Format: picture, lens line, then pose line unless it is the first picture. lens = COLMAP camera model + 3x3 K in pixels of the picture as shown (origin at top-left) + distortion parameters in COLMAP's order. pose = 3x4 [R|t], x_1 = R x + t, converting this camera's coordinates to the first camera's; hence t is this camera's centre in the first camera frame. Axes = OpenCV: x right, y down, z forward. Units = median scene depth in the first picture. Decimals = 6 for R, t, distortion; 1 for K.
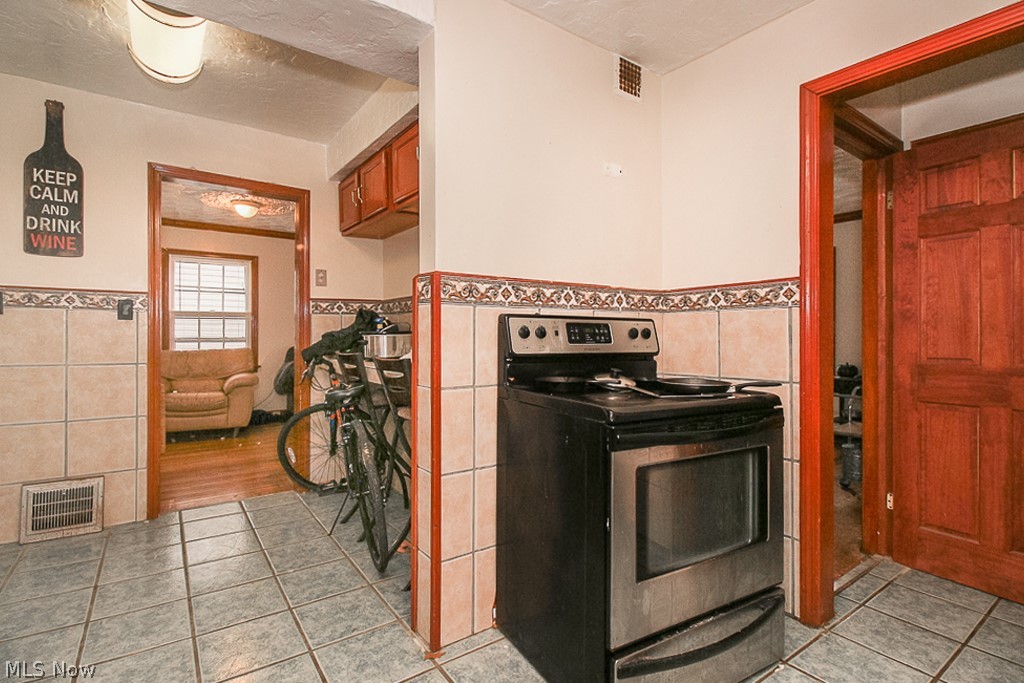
lens RADIAL K [[481.2, 0, 521.4], [0, 481.2, 333.9], [0, 0, 1]] dist [0.007419, -0.005693]
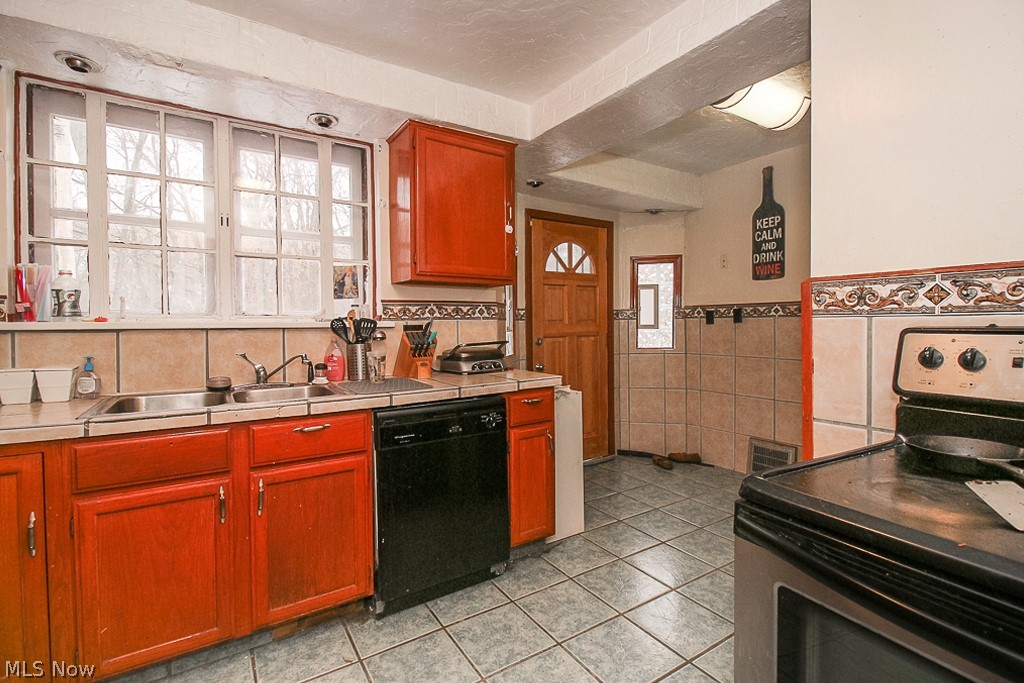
lens RADIAL K [[481.2, 0, 513.7], [0, 481.2, 331.8], [0, 0, 1]] dist [0.007419, -0.005693]
pose [[-0.064664, 0.012381, -0.997830, 0.626580], [0.009307, 0.999887, 0.011803, -0.046356], [0.997864, -0.008524, -0.064772, 0.483496]]
